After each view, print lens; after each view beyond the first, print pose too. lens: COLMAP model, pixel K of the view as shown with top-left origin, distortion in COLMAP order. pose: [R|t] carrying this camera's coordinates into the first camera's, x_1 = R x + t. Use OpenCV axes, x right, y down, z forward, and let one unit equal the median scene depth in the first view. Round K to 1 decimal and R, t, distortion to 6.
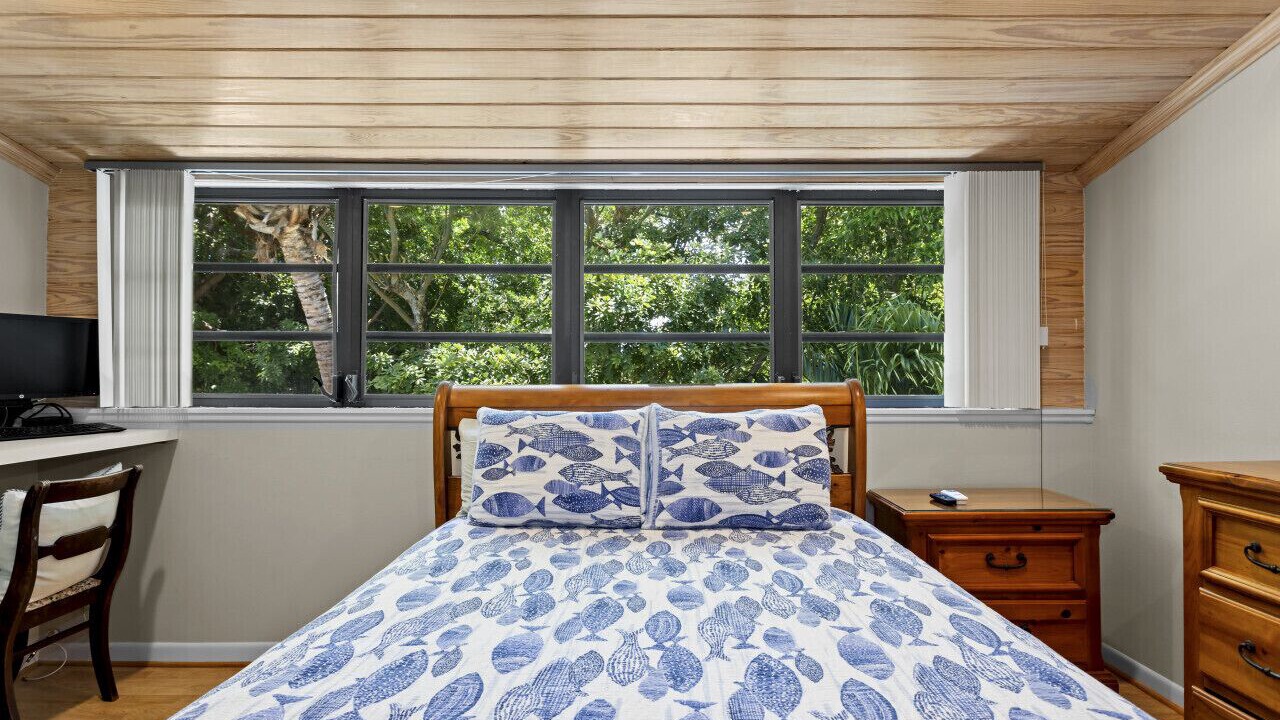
lens RADIAL K [[629.8, 0, 639.6], [0, 629.8, 373.3], [0, 0, 1]] dist [0.000941, 0.000460]
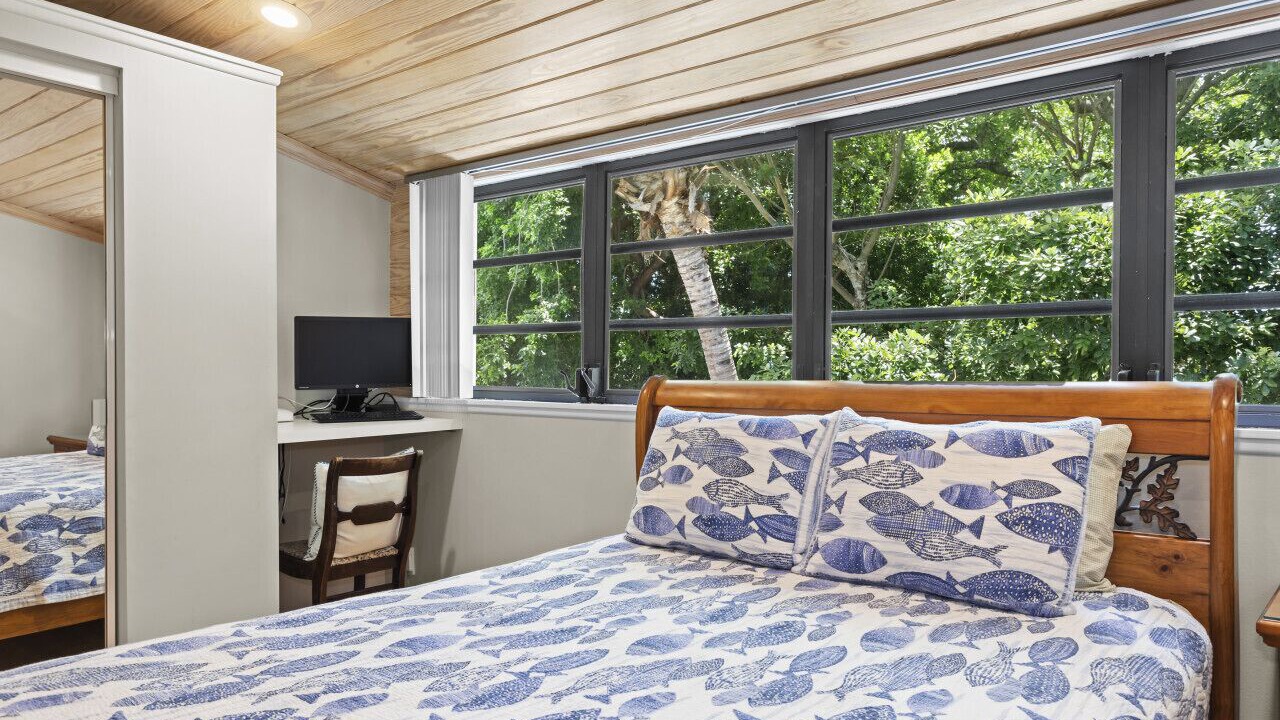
lens RADIAL K [[856.1, 0, 640.4], [0, 856.1, 375.1], [0, 0, 1]] dist [0.017954, 0.000231]
pose [[0.779851, 0.005232, -0.625944, 0.488338], [0.002912, 0.999924, 0.011985, -0.002139], [0.625959, -0.011169, 0.779776, 0.083768]]
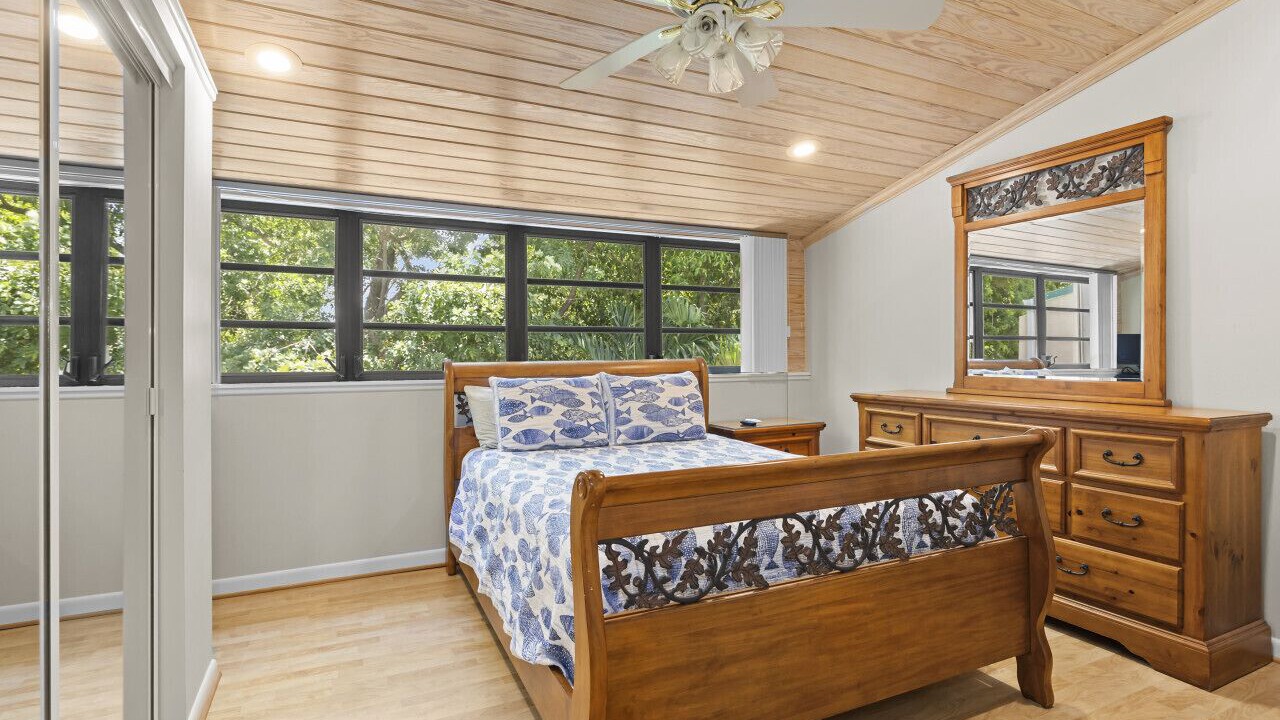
lens RADIAL K [[643.6, 0, 638.1], [0, 643.6, 351.2], [0, 0, 1]] dist [0.011956, 0.000084]
pose [[0.902548, -0.003120, 0.430578, -0.643997], [0.003998, 0.999991, -0.001135, -0.003592], [-0.430571, 0.002746, 0.902553, -0.564492]]
